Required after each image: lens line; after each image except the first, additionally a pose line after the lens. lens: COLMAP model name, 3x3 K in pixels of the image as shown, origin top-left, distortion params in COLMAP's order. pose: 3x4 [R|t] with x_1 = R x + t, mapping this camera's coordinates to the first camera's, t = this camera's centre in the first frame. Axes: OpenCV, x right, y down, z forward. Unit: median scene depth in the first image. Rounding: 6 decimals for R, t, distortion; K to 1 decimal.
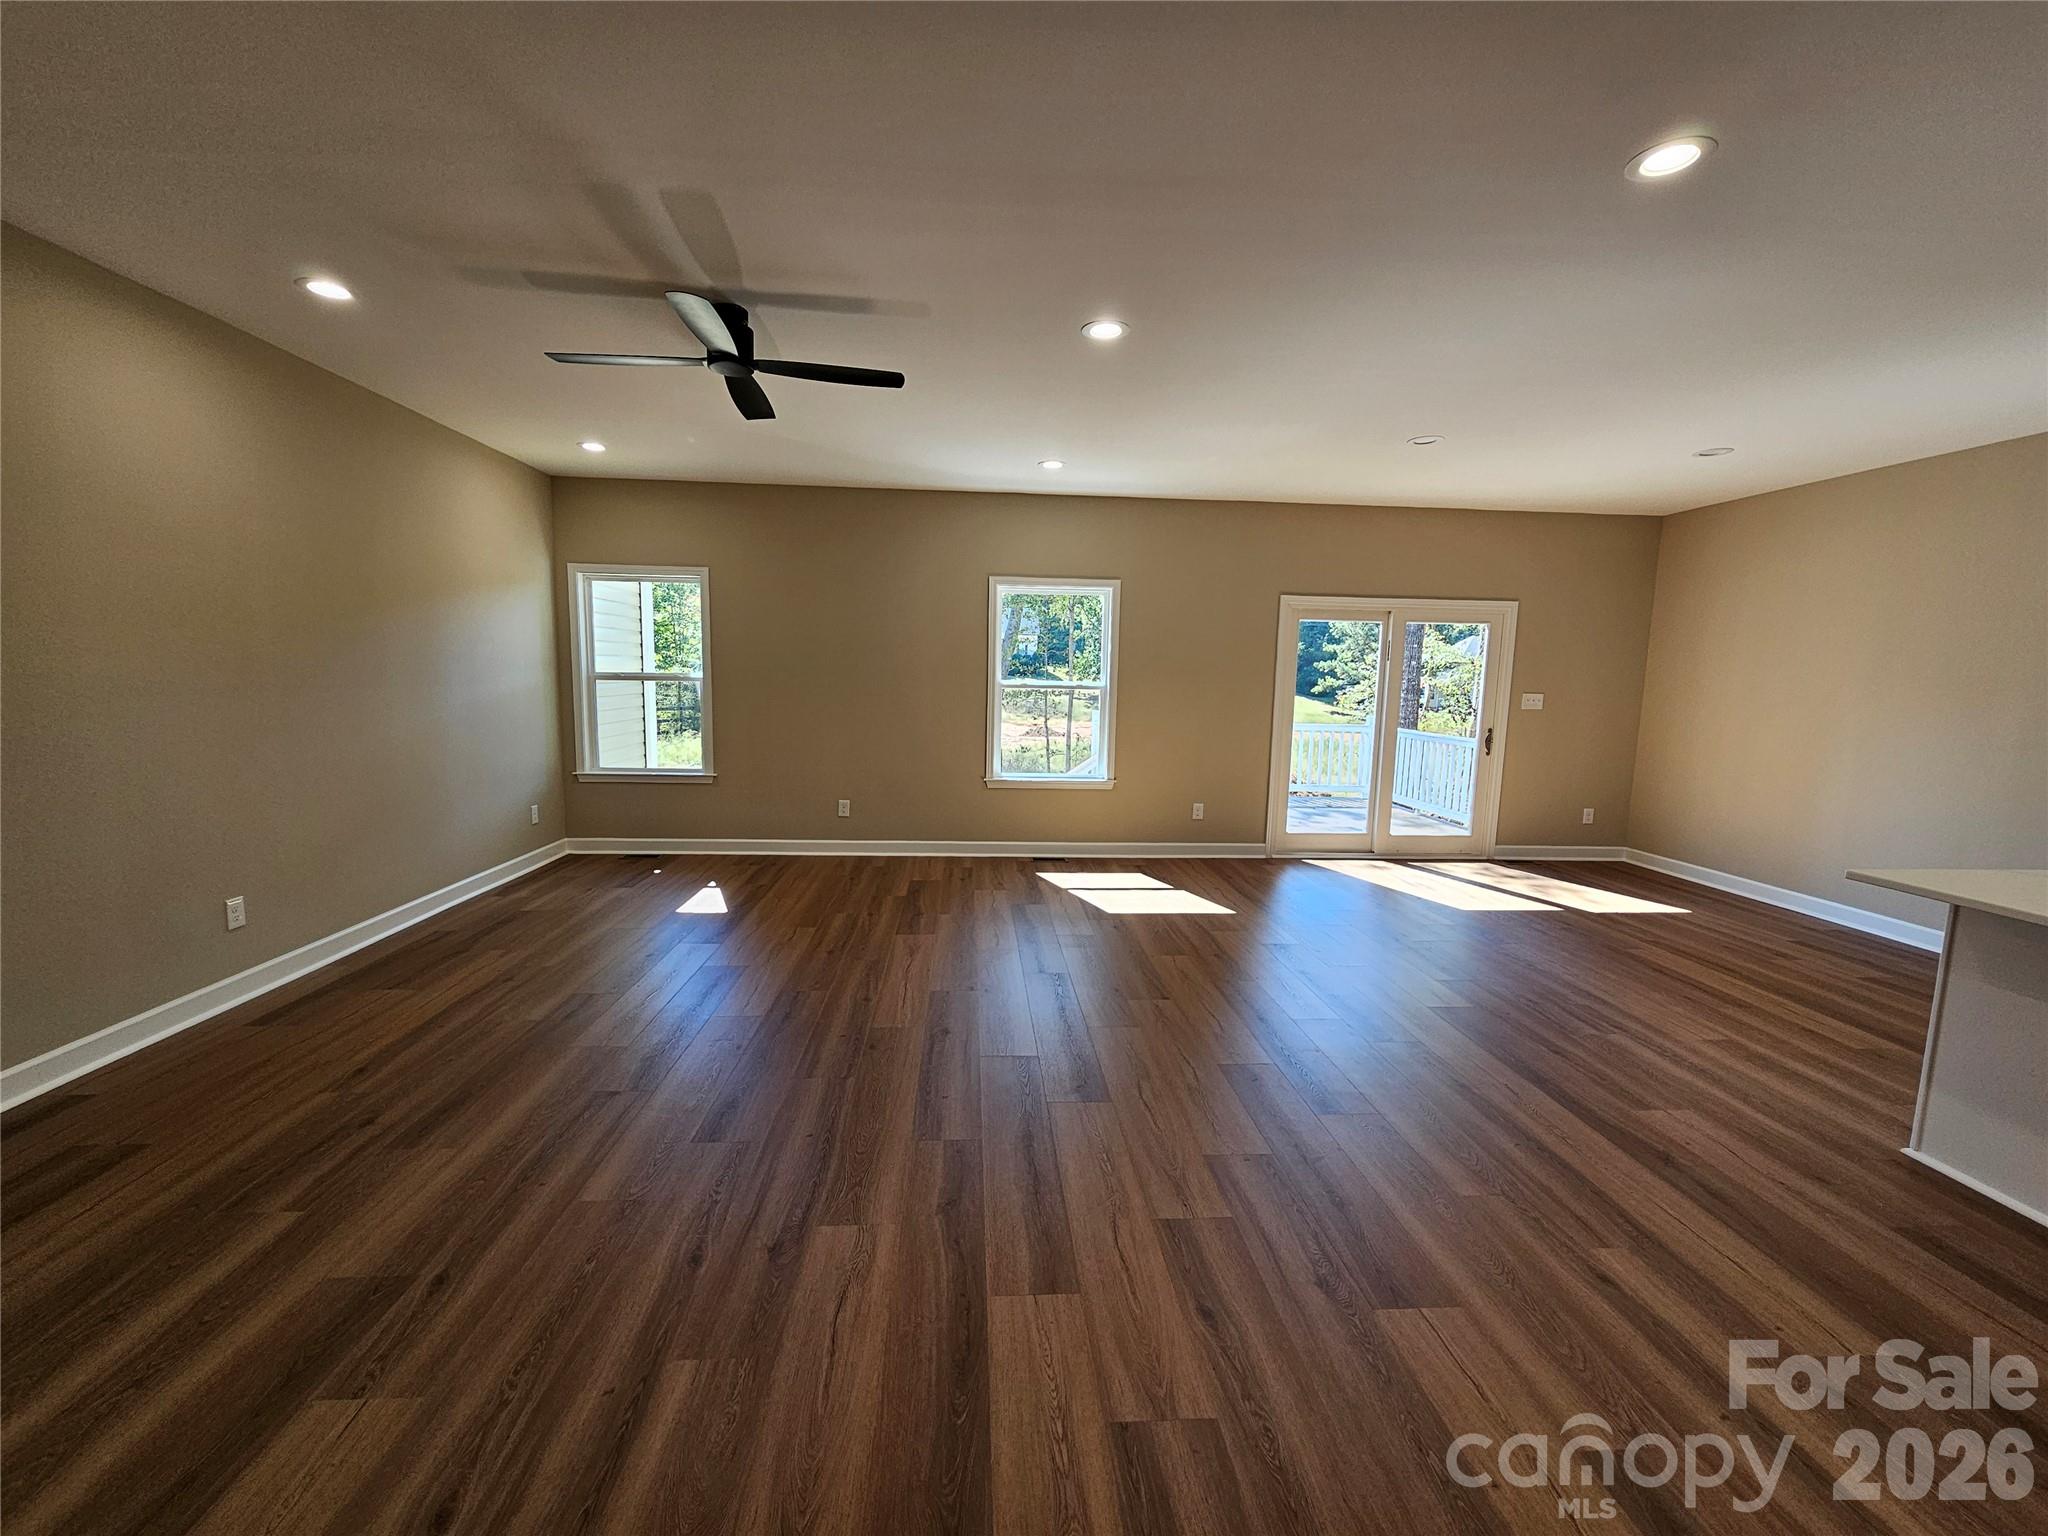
lens RADIAL K [[840.0, 0, 1023.5], [0, 840.0, 776.7], [0, 0, 1]] dist [-0.000964, -0.000187]
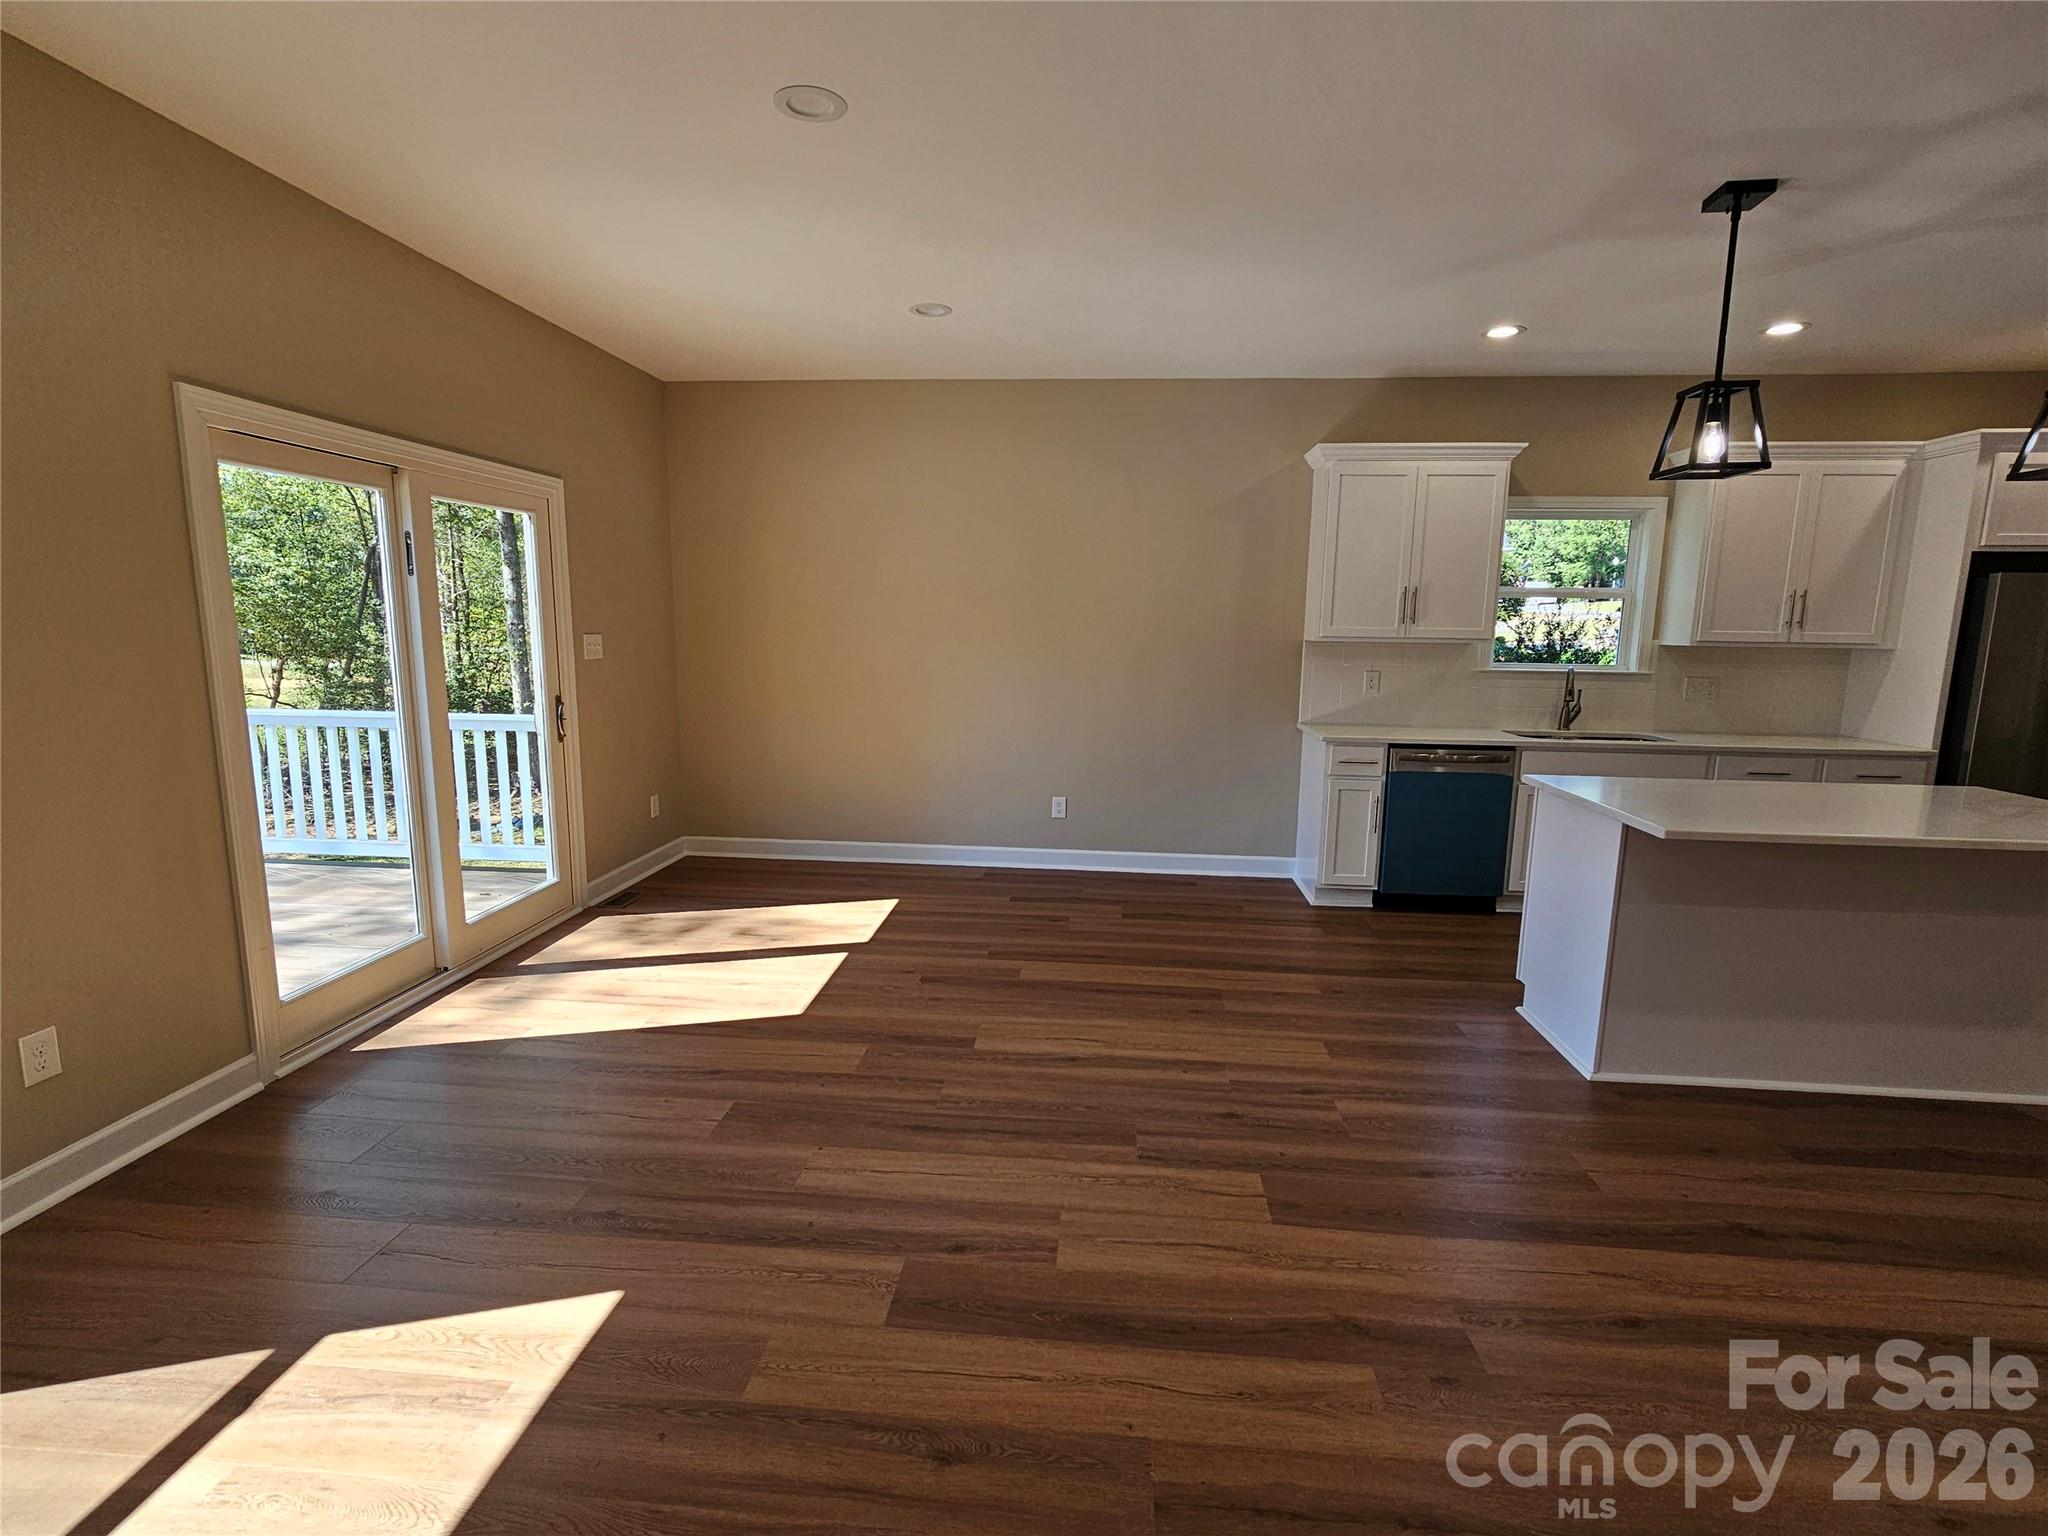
lens RADIAL K [[967.5, 0, 1018.5], [0, 967.5, 780.7], [0, 0, 1]] dist [-0.006479, 0.002974]
pose [[0.154776, -0.183428, 0.970772, -0.120652], [0.110894, 0.979629, 0.167421, -0.150717], [-0.981706, 0.081740, 0.171964, 1.126348]]
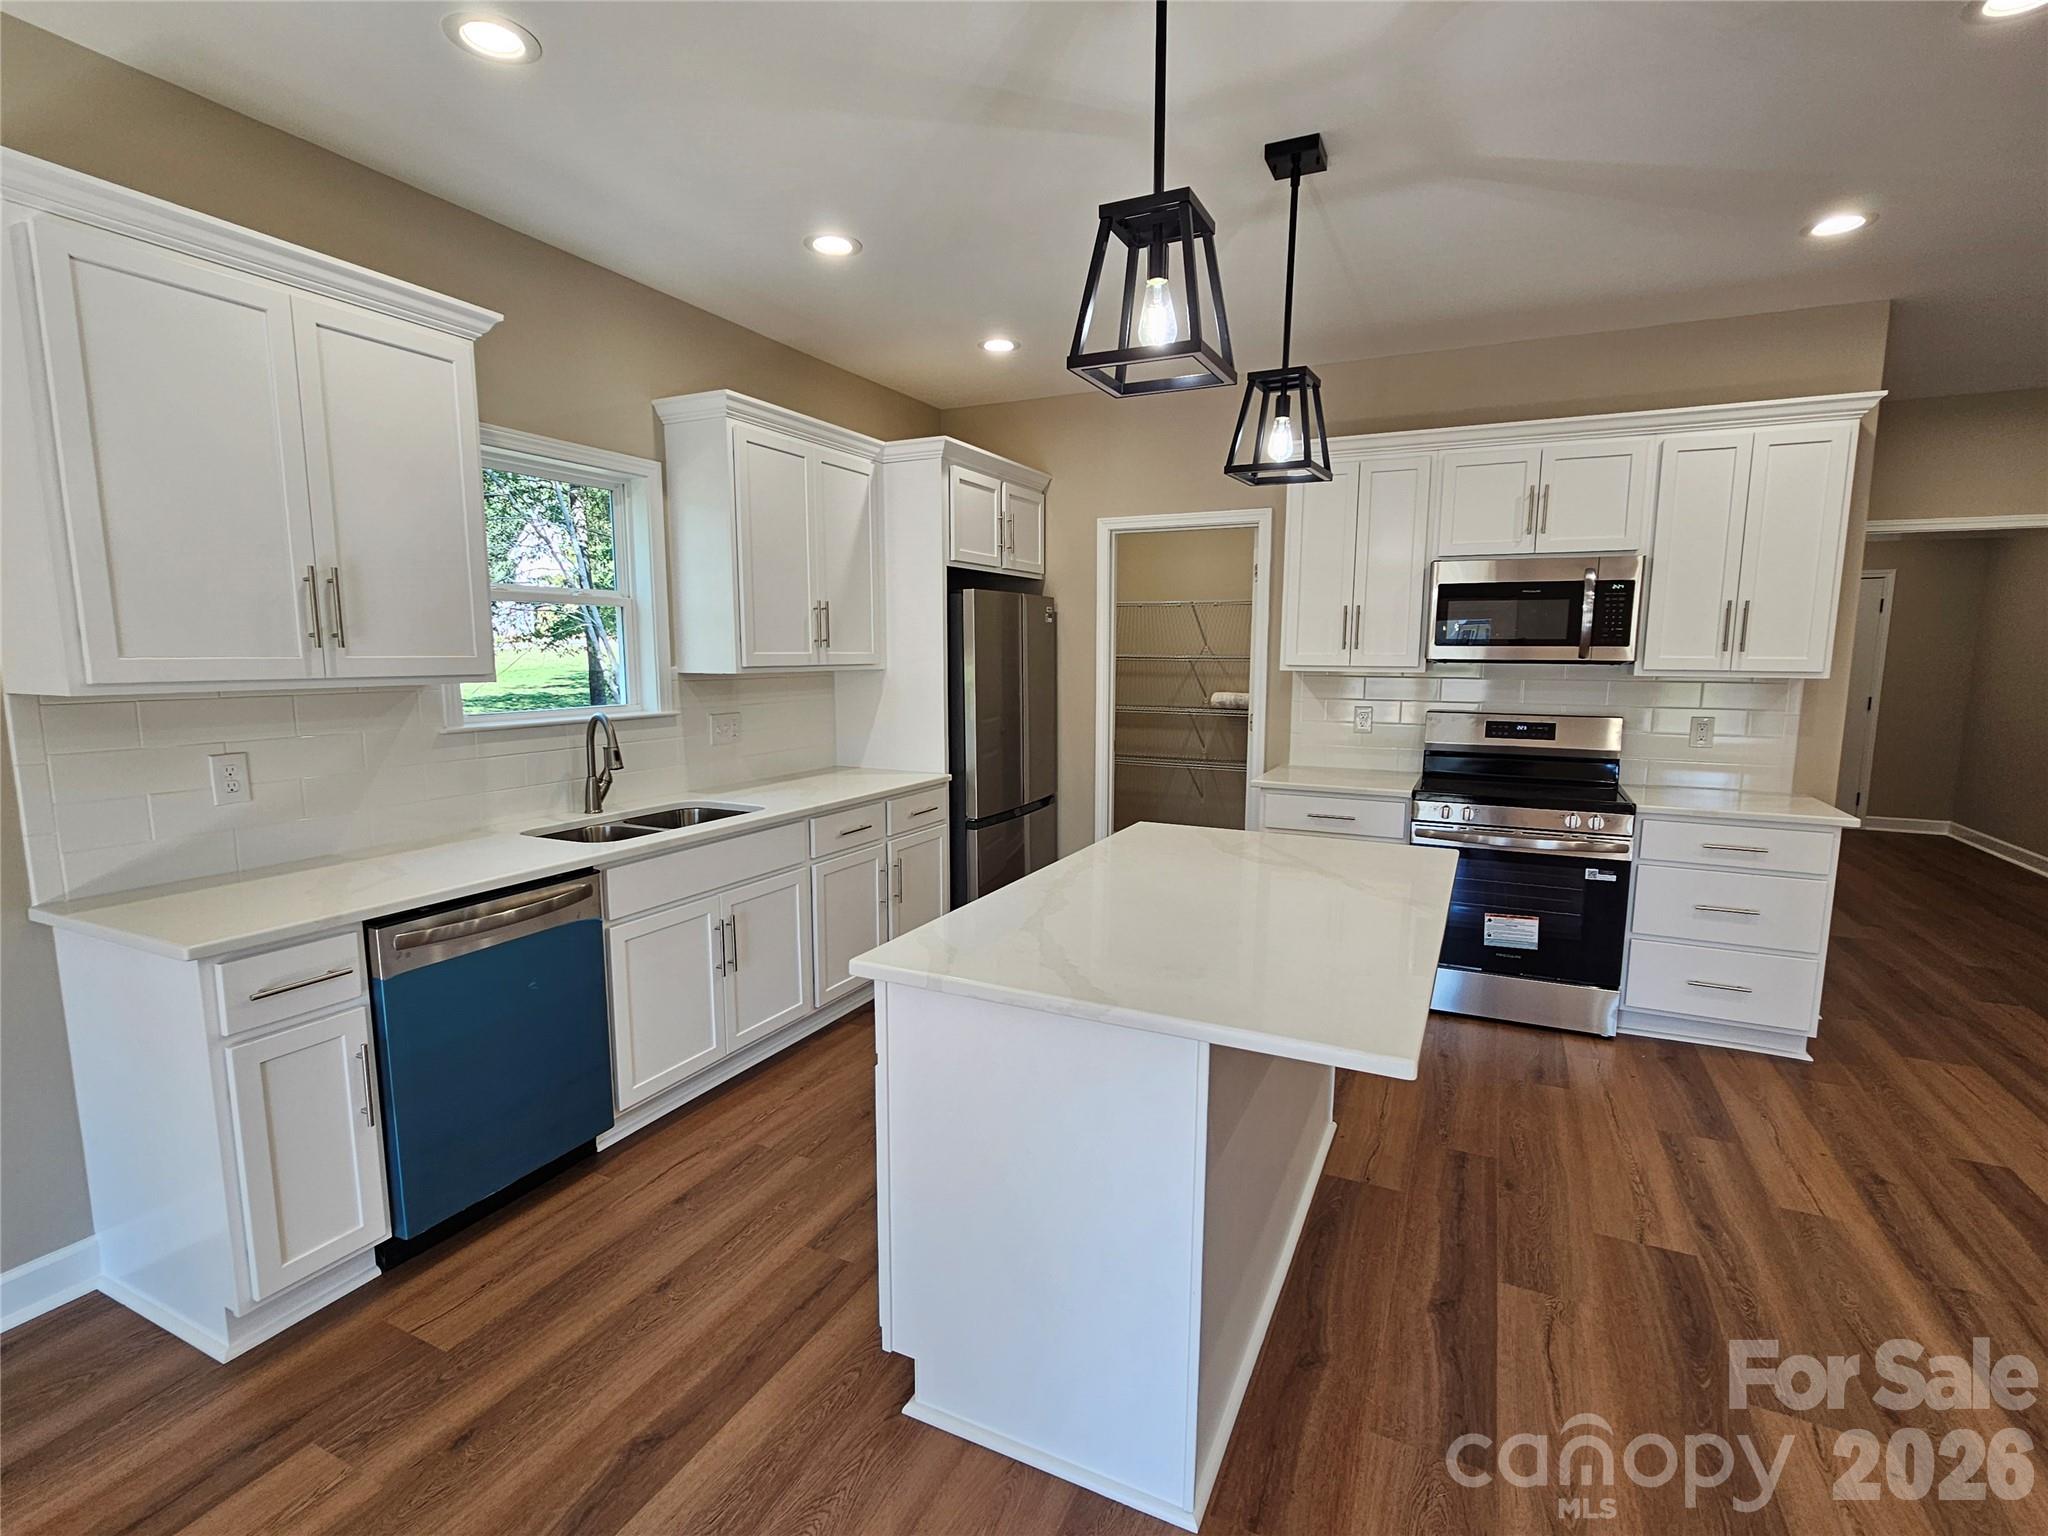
lens RADIAL K [[967.5, 0, 1022.9], [0, 967.5, 779.9], [0, 0, 1]] dist [-0.006479, 0.002974]
pose [[-0.870497, -0.092670, 0.483370, 0.689210], [0.035791, 0.967595, 0.249958, -0.134783], [-0.490870, 0.234888, -0.838972, 1.125906]]
